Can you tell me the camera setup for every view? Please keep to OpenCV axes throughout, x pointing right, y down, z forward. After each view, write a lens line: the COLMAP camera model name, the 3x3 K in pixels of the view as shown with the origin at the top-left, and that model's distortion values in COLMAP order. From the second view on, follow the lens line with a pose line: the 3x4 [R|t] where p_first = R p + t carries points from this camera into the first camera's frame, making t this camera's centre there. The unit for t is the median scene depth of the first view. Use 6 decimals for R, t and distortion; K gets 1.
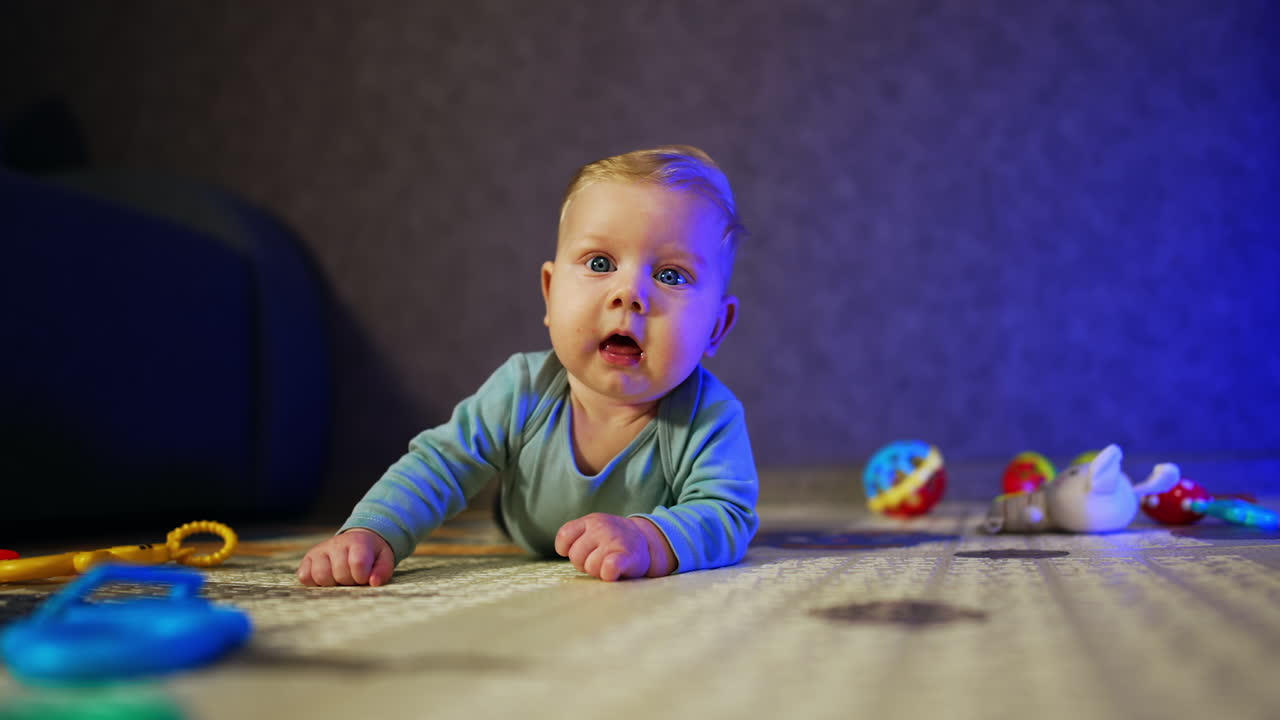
lens RADIAL K [[976.9, 0, 640.0], [0, 976.9, 360.0], [0, 0, 1]] dist [0.000400, -0.003122]
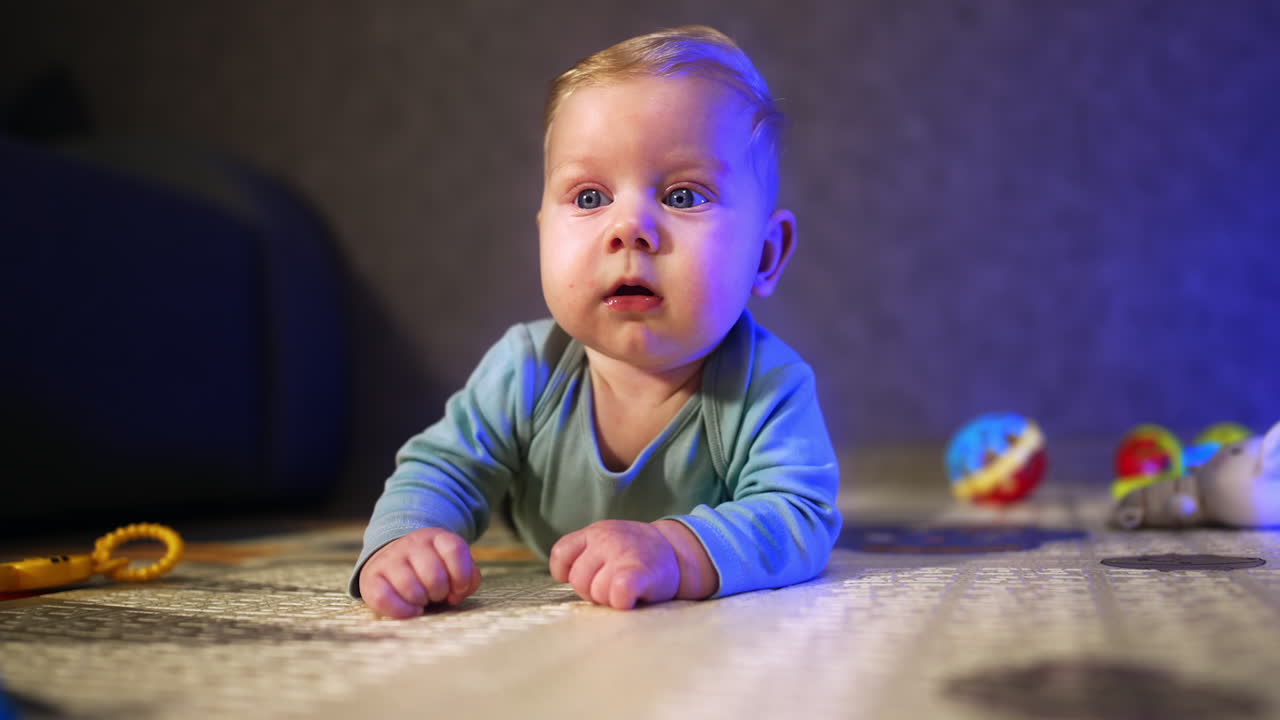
lens RADIAL K [[978.4, 0, 640.0], [0, 978.4, 360.0], [0, 0, 1]] dist [0.003498, -0.006700]
pose [[0.998629, -0.017122, -0.049459, 0.007876], [0.018089, 0.999652, 0.019185, 0.020495], [0.049114, -0.020053, 0.998592, 0.213169]]
